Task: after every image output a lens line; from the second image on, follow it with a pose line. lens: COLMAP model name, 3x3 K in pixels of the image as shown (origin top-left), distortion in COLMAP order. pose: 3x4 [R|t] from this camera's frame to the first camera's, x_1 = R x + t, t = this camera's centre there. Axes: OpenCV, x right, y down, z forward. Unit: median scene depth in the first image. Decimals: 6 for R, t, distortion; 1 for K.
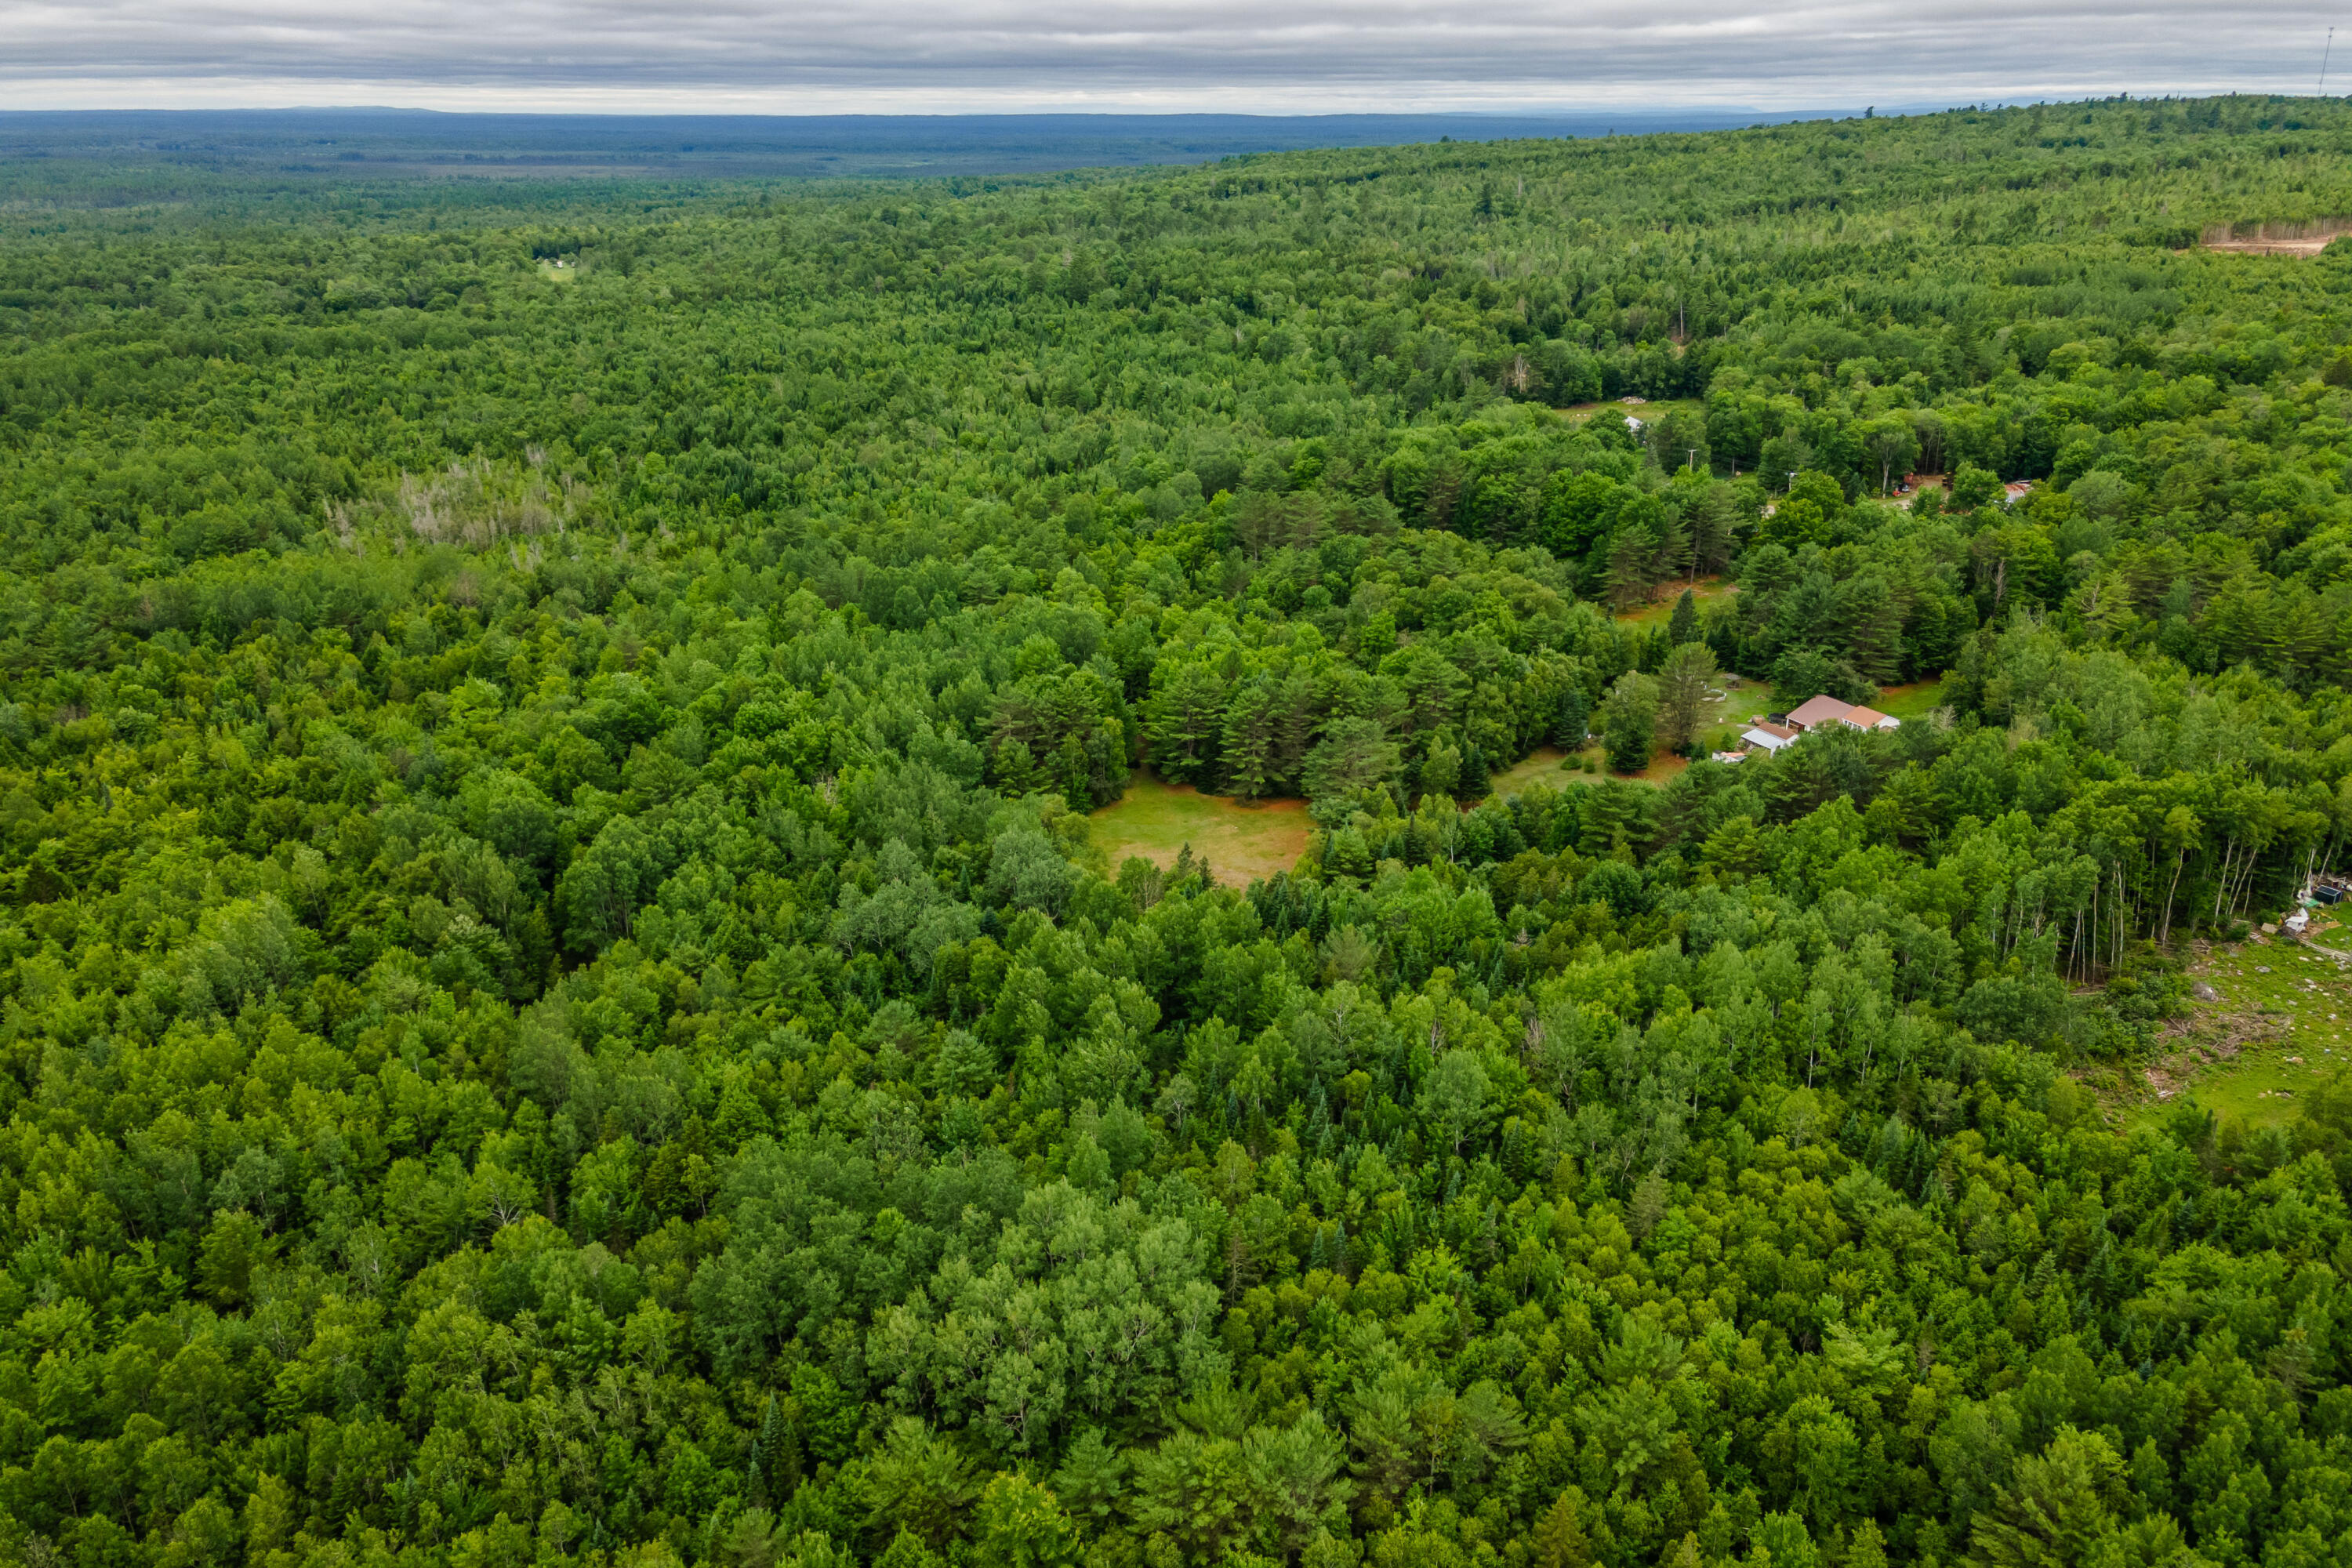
lens RADIAL K [[1665.3, 0, 1191.6], [0, 1665.3, 789.7], [0, 0, 1]] dist [0.005938, 0.051073]
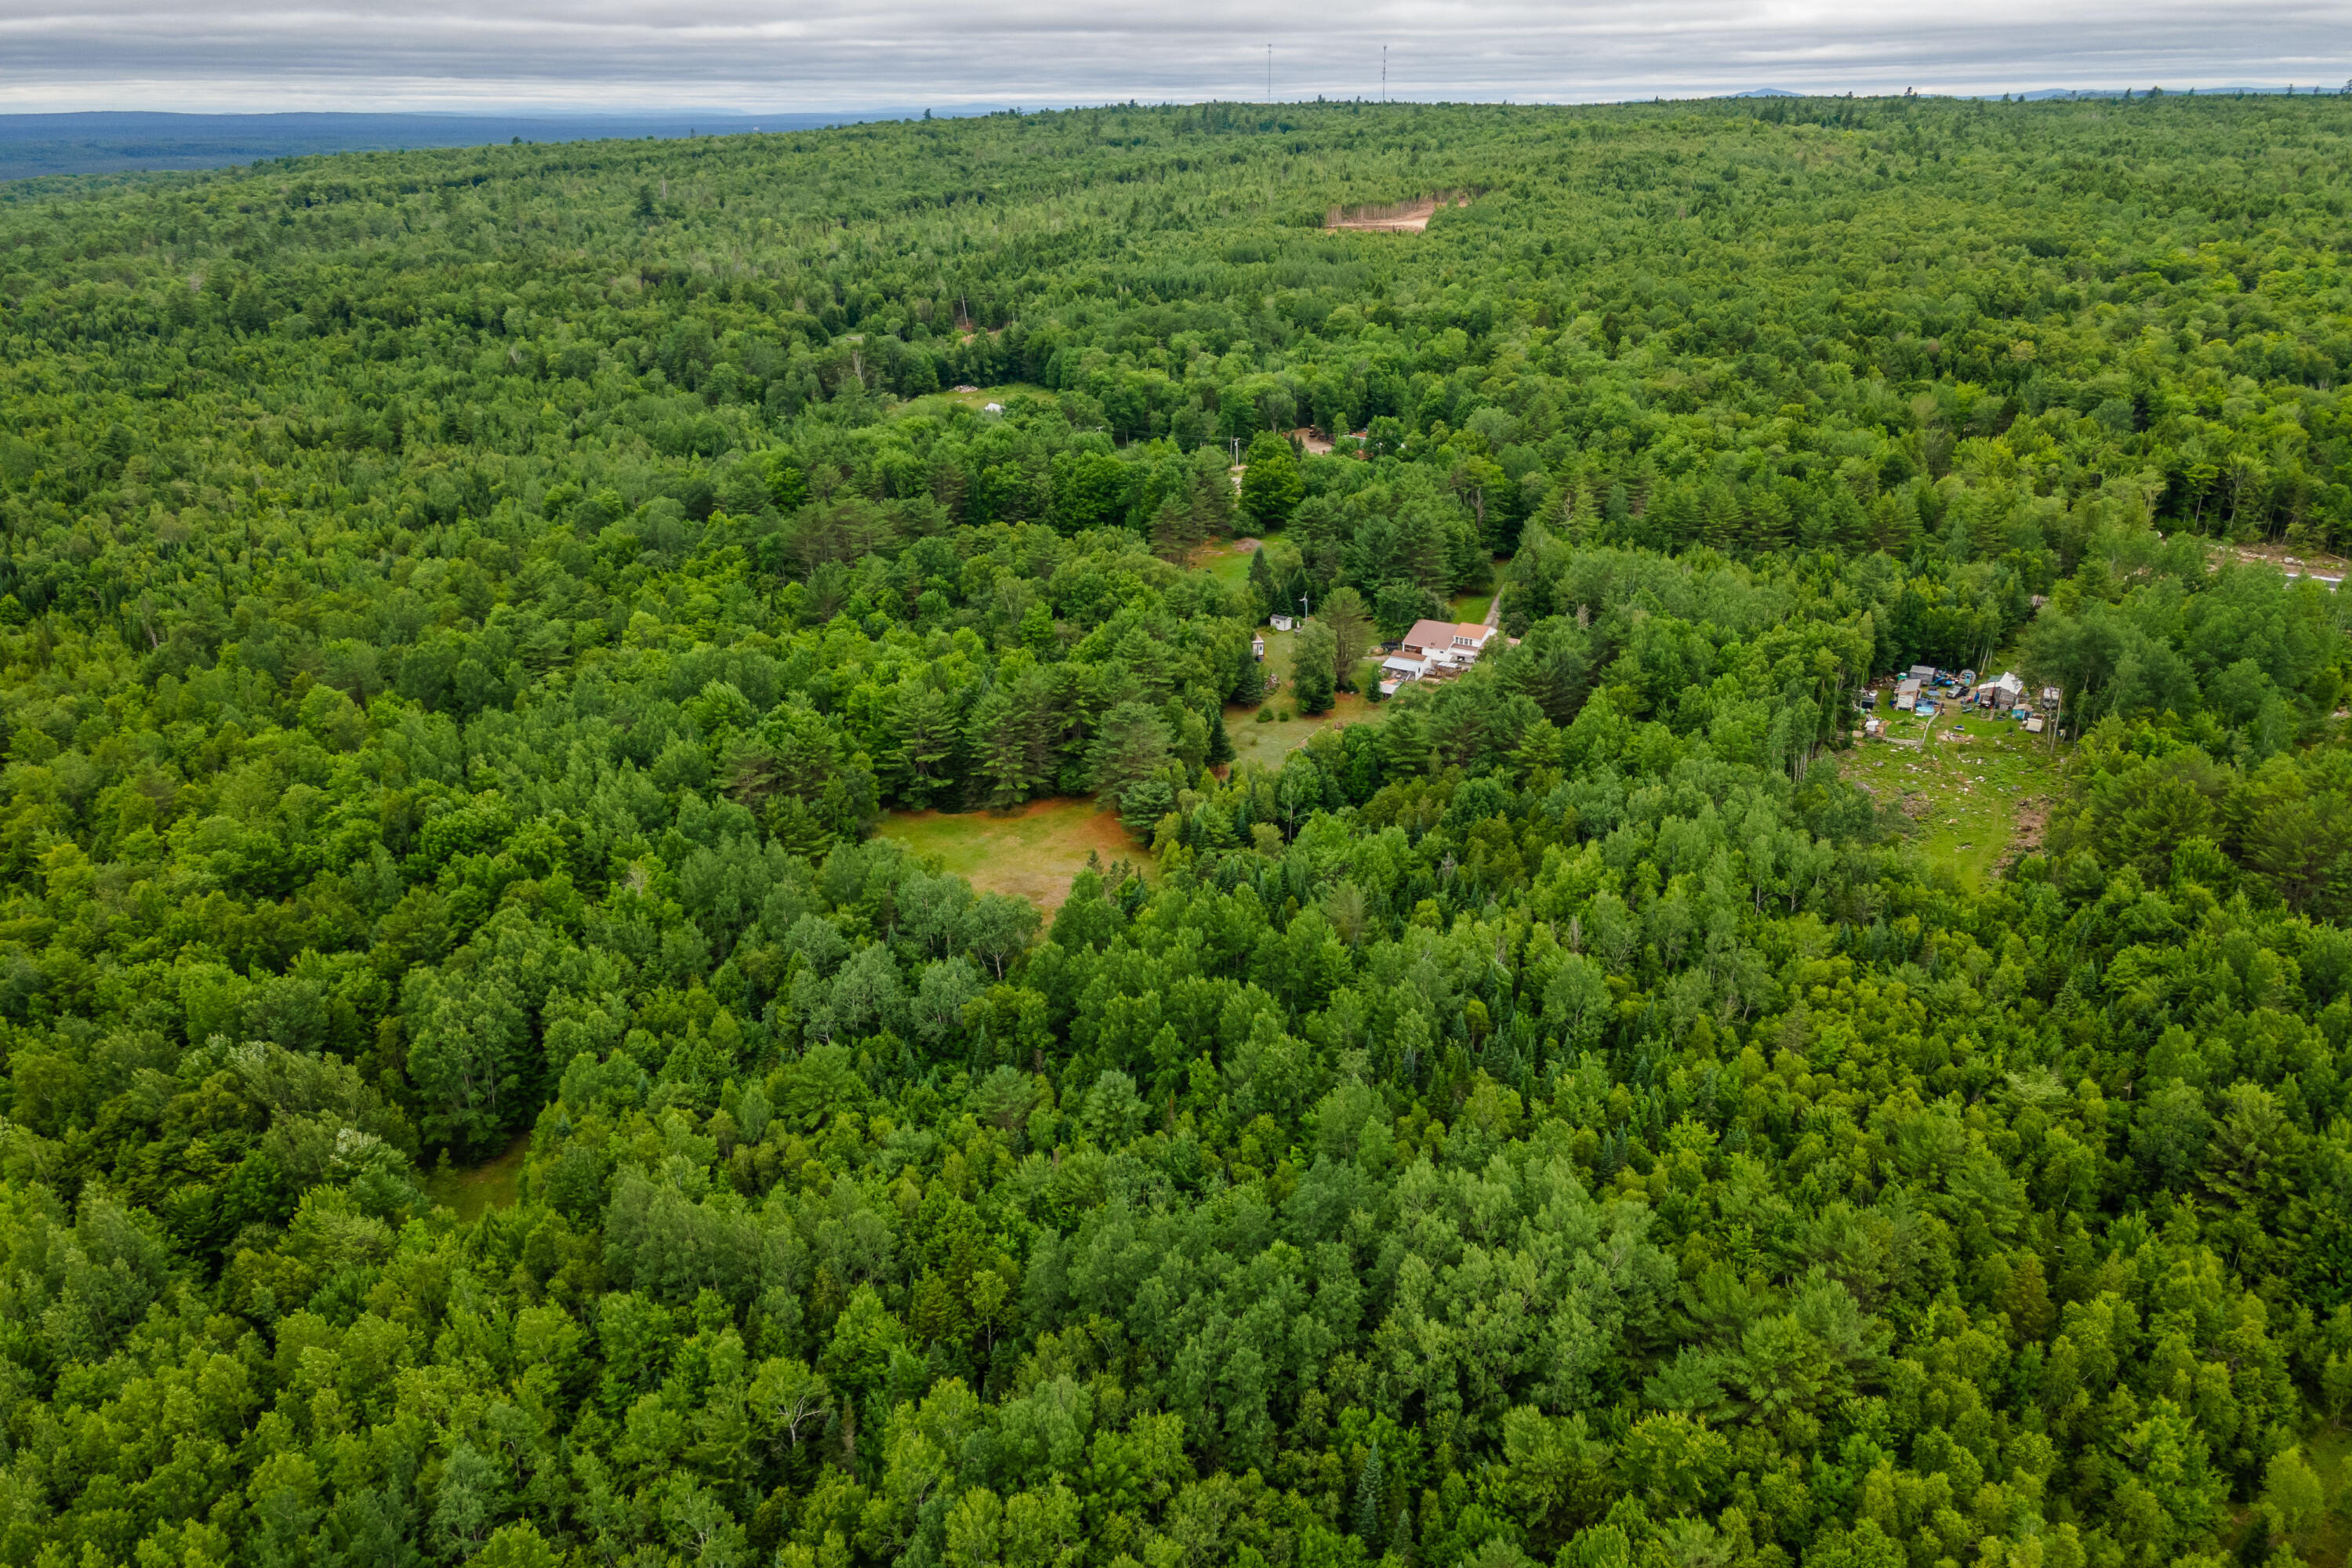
lens RADIAL K [[1665.3, 0, 1191.6], [0, 1665.3, 789.7], [0, 0, 1]] dist [0.005938, 0.051073]
pose [[0.863114, -0.196833, 0.465071, -0.170522], [0.197258, 0.979160, 0.048325, -0.016271], [-0.464891, 0.050029, 0.883953, 0.046777]]
